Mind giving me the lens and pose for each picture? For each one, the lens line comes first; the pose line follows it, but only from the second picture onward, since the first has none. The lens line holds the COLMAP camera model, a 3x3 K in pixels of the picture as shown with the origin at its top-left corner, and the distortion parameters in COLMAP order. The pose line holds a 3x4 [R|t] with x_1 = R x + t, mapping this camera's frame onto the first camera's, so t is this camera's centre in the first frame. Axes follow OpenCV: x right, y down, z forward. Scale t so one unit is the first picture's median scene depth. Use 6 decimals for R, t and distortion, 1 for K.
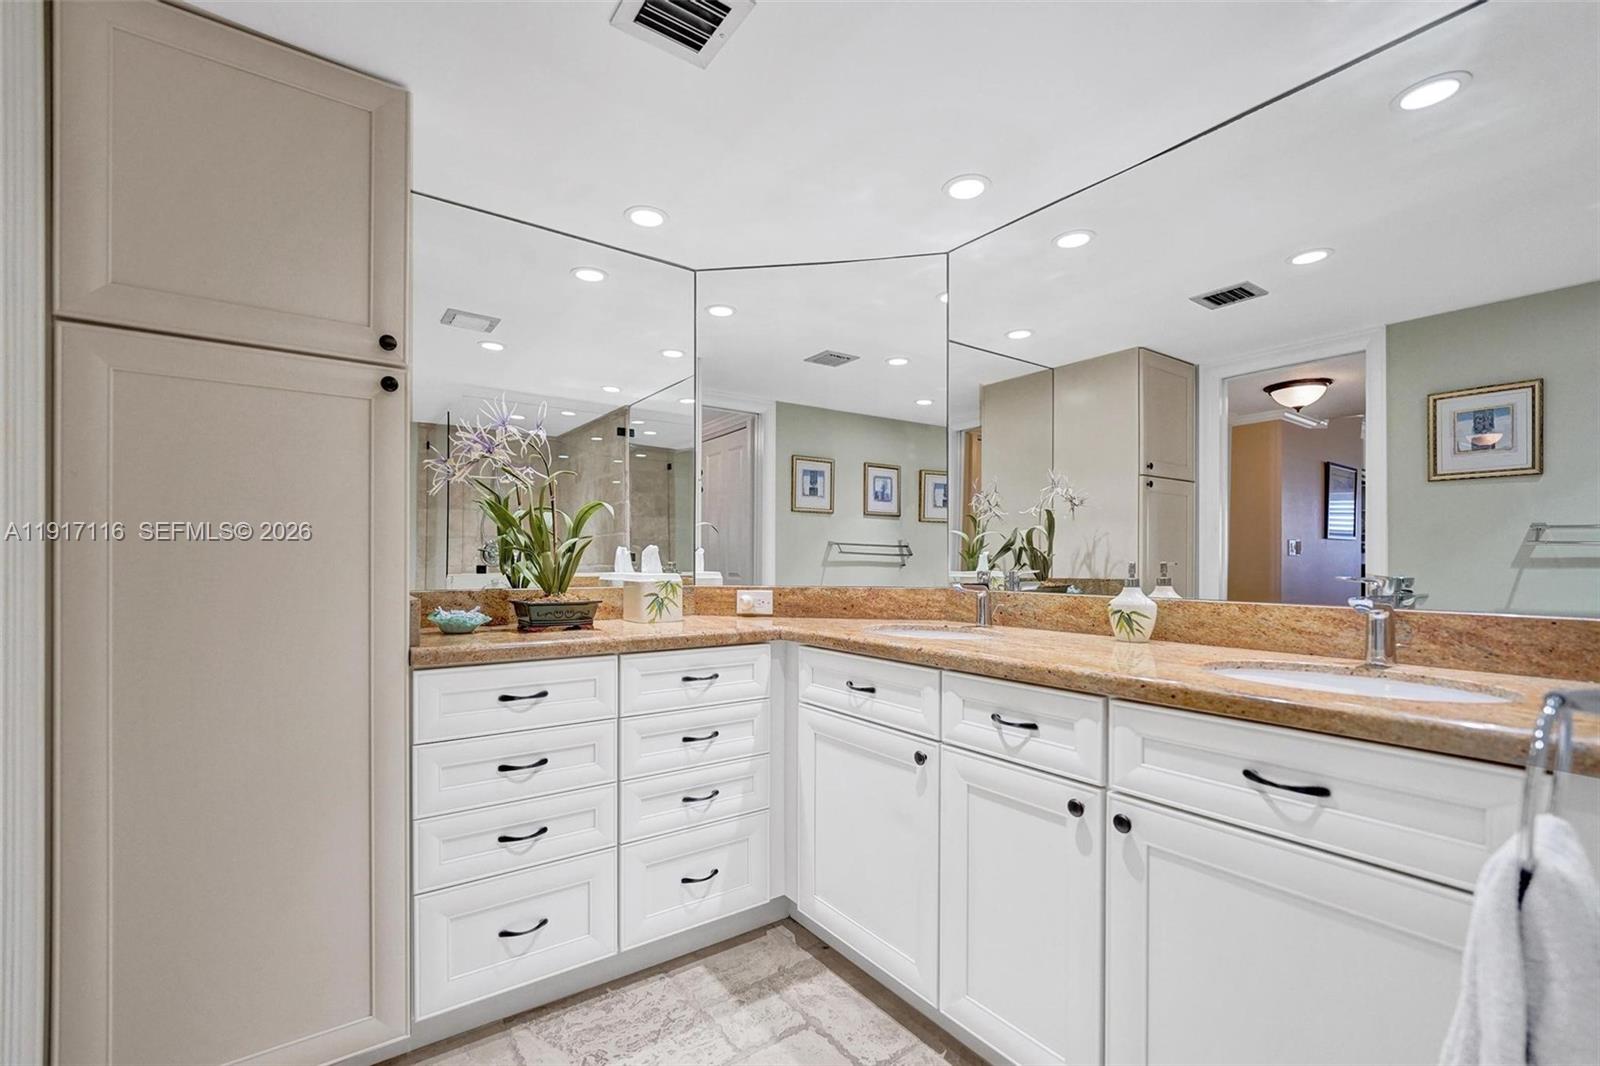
lens RADIAL K [[668.0, 0, 790.3], [0, 668.0, 562.4], [0, 0, 1]] dist [-0.013861, 0.002784]
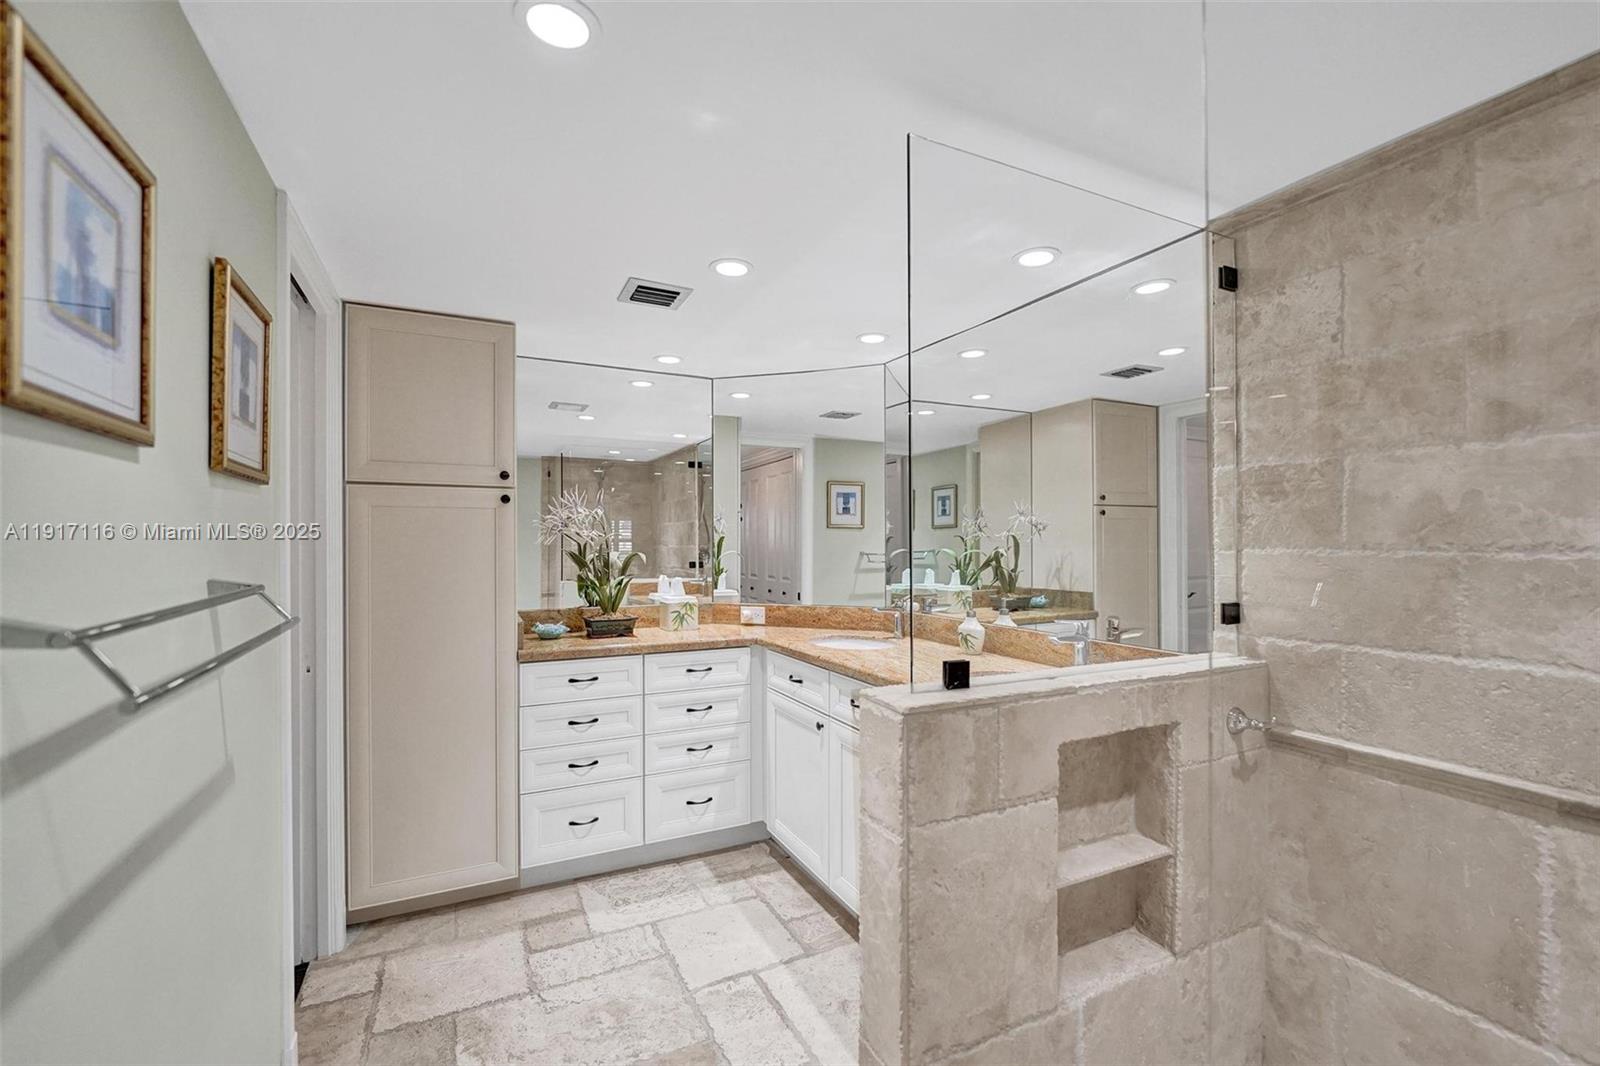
lens RADIAL K [[668.0, 0, 800.4], [0, 668.0, 540.1], [0, 0, 1]] dist [-0.013861, 0.002784]
pose [[0.987669, -0.005761, -0.156454, 0.330709], [0.005168, 0.999978, -0.004196, -0.114378], [0.156474, 0.003336, 0.987676, -0.461601]]
